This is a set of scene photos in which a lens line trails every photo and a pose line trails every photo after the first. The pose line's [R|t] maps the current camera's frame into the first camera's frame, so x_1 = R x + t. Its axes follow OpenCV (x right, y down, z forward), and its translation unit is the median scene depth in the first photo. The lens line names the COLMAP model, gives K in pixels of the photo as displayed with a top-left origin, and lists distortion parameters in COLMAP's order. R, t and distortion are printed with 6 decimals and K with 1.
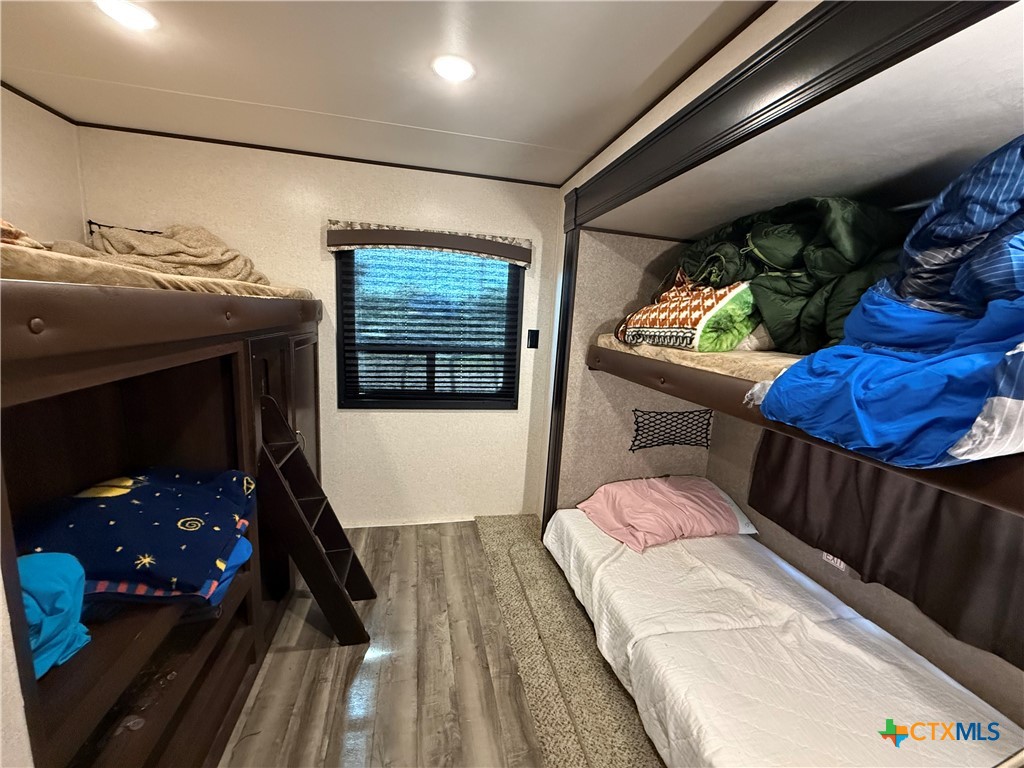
lens RADIAL K [[407.9, 0, 506.6], [0, 407.9, 380.3], [0, 0, 1]] dist [-0.001974, -0.000231]
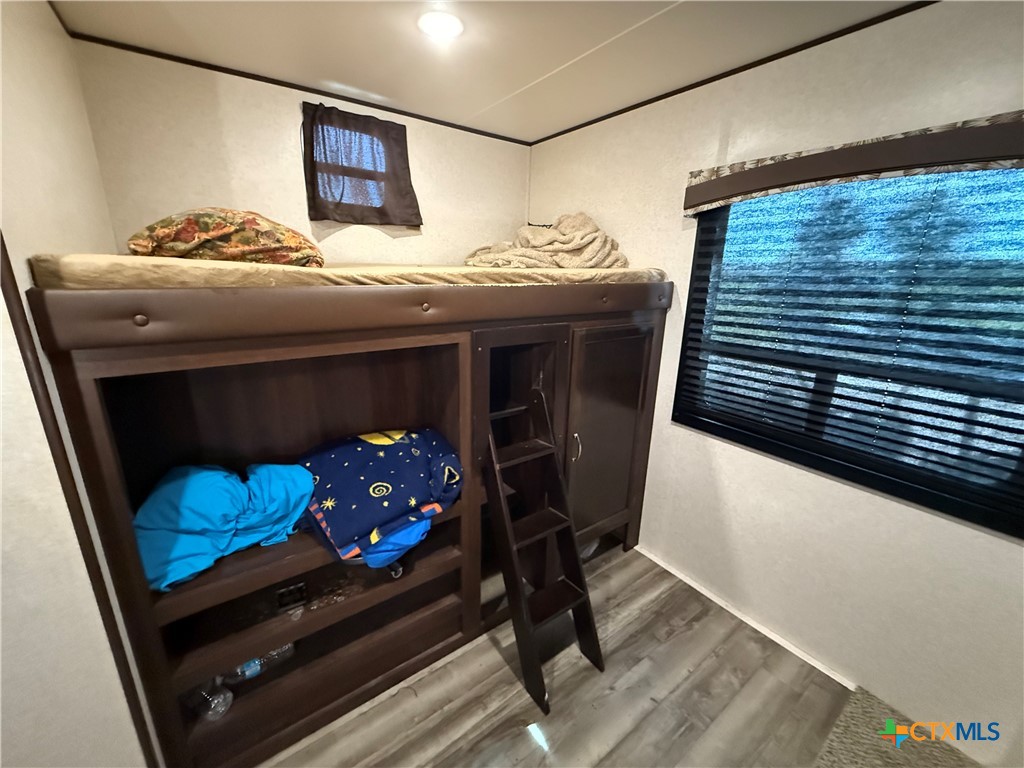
lens RADIAL K [[407.9, 0, 506.6], [0, 407.9, 380.3], [0, 0, 1]] dist [-0.001974, -0.000231]
pose [[0.400868, 0.191515, -0.895894, 0.166033], [-0.141316, 0.979128, 0.146076, -0.082042], [0.905171, 0.068047, 0.419565, 0.403907]]
